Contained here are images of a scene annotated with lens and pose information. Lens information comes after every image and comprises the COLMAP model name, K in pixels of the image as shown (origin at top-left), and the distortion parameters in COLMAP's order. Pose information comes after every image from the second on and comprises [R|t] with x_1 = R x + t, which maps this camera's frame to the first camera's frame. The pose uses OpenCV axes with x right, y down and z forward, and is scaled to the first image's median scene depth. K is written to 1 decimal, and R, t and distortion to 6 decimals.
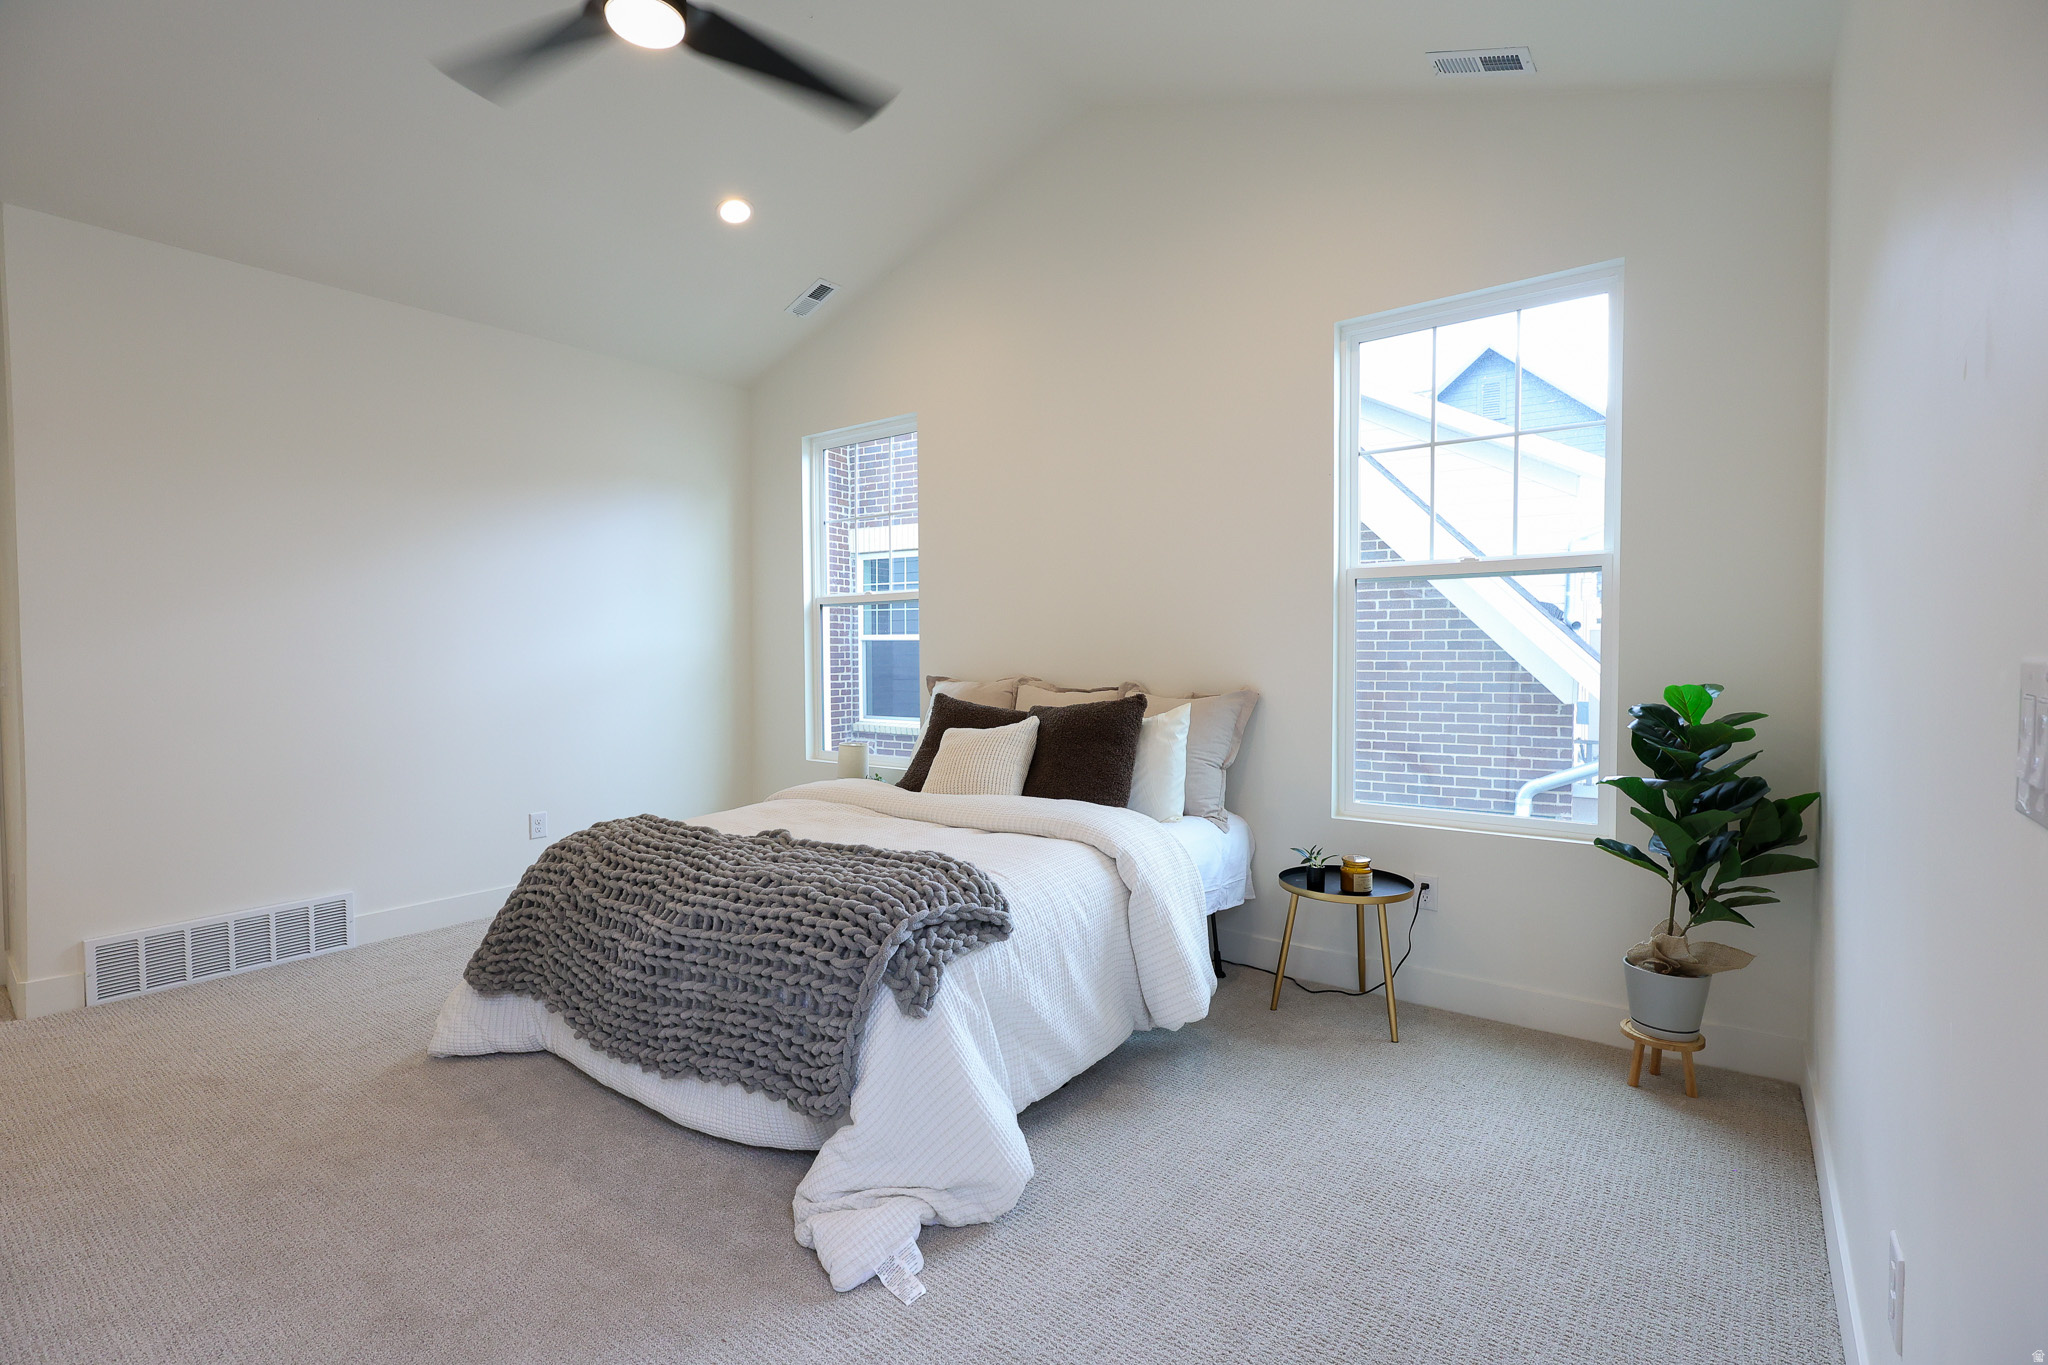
lens RADIAL K [[937.1, 0, 1024.0], [0, 937.1, 682.5], [0, 0, 1]] dist [-0.000768, -0.000151]
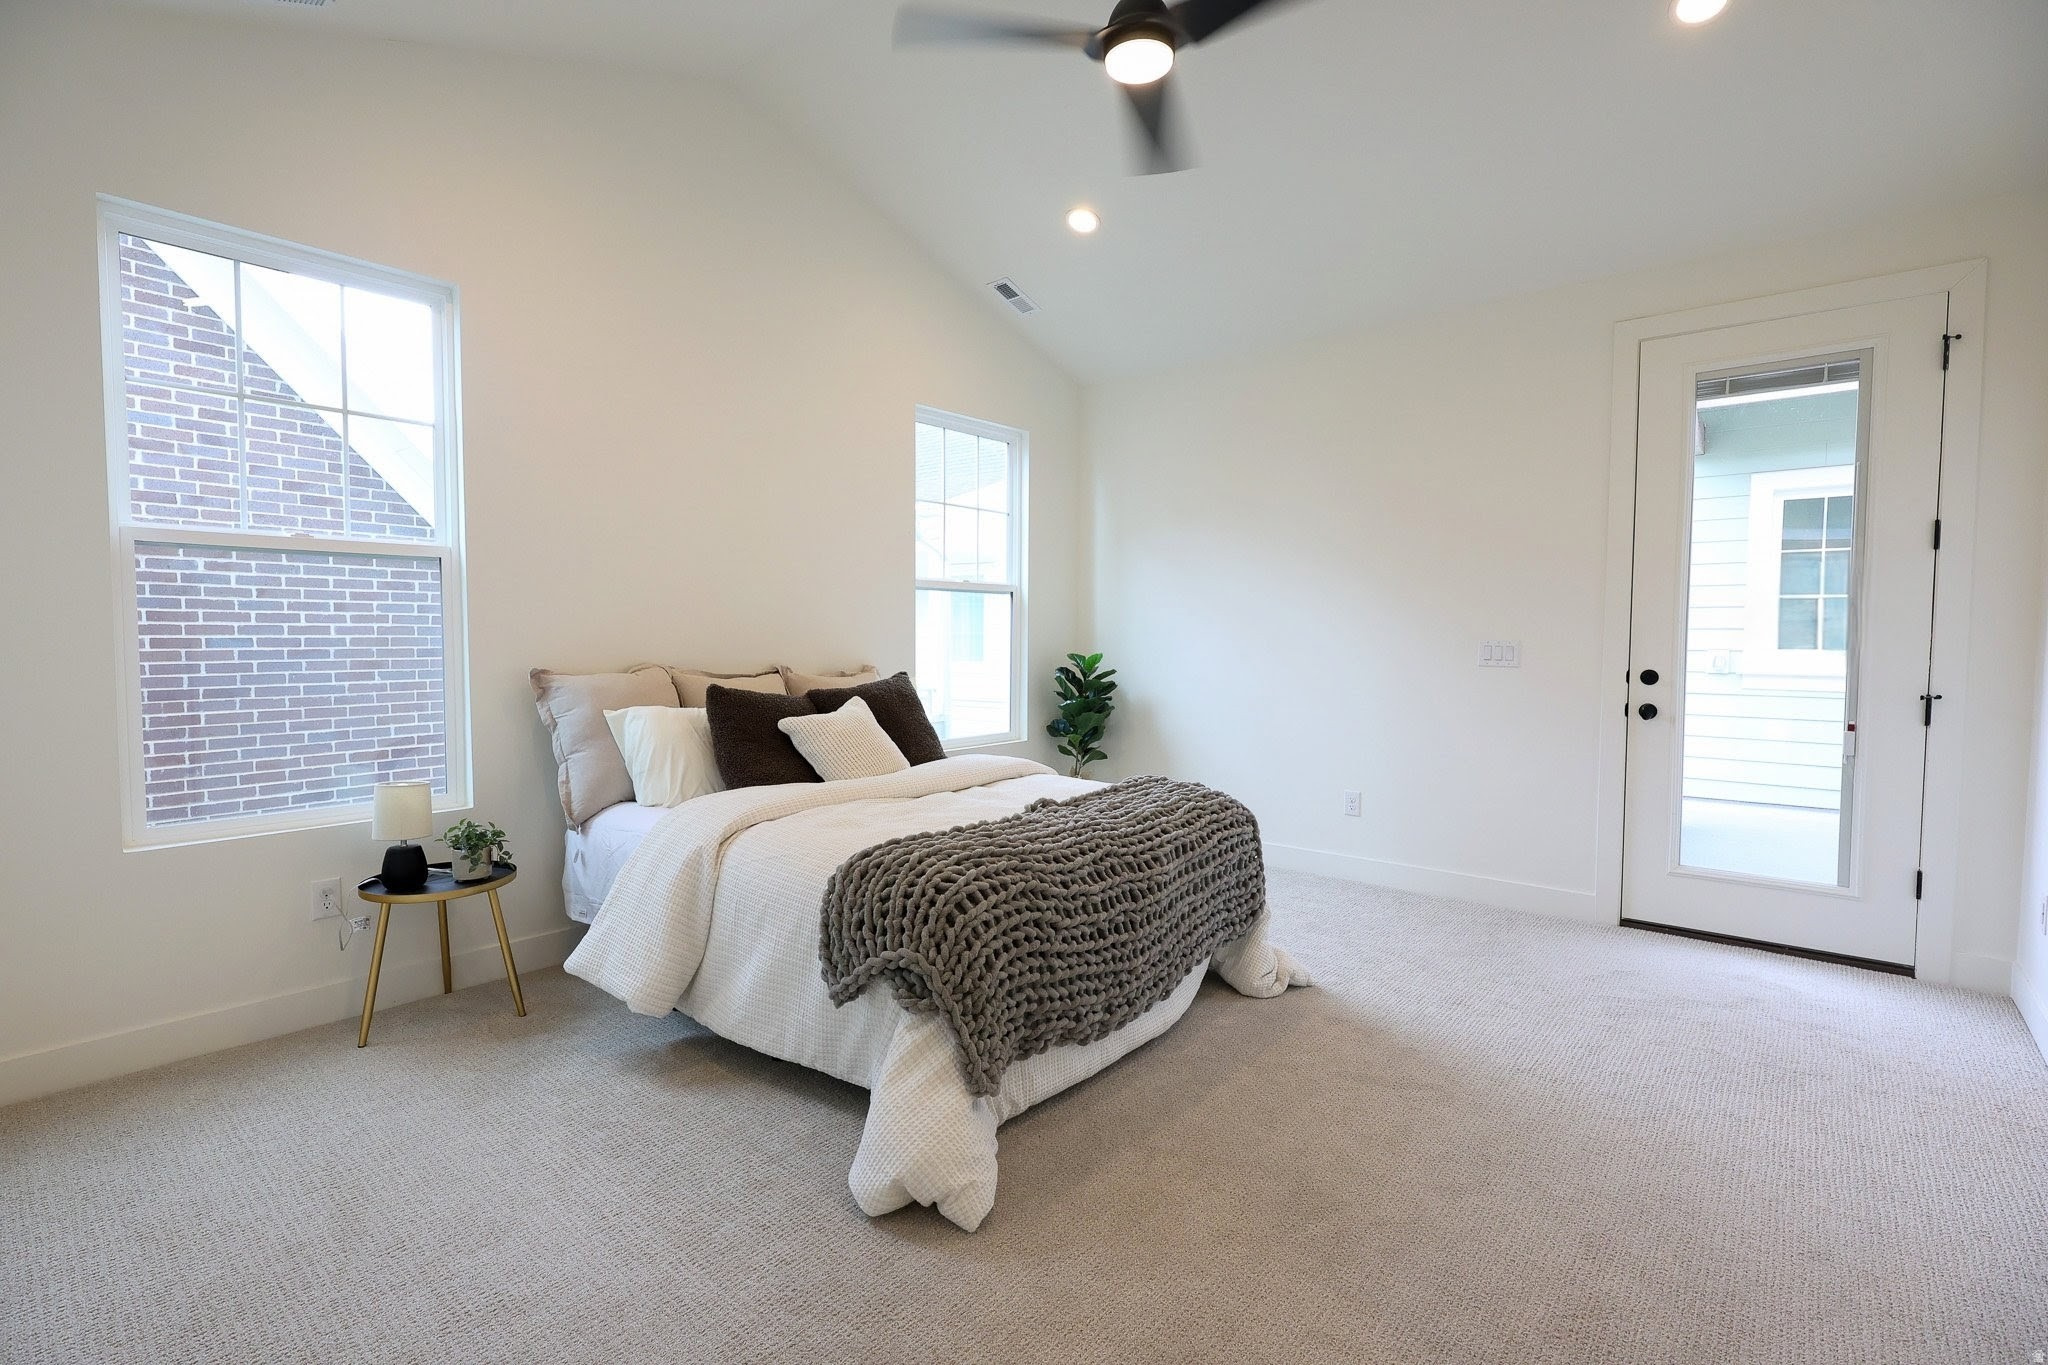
lens RADIAL K [[937.1, 0, 1024.0], [0, 937.1, 682.5], [0, 0, 1]] dist [-0.000768, -0.000151]
pose [[0.060611, -0.044514, 0.997168, -1.073149], [0.031681, 0.998588, 0.042651, -0.019944], [-0.997659, 0.029006, 0.061935, 0.757247]]
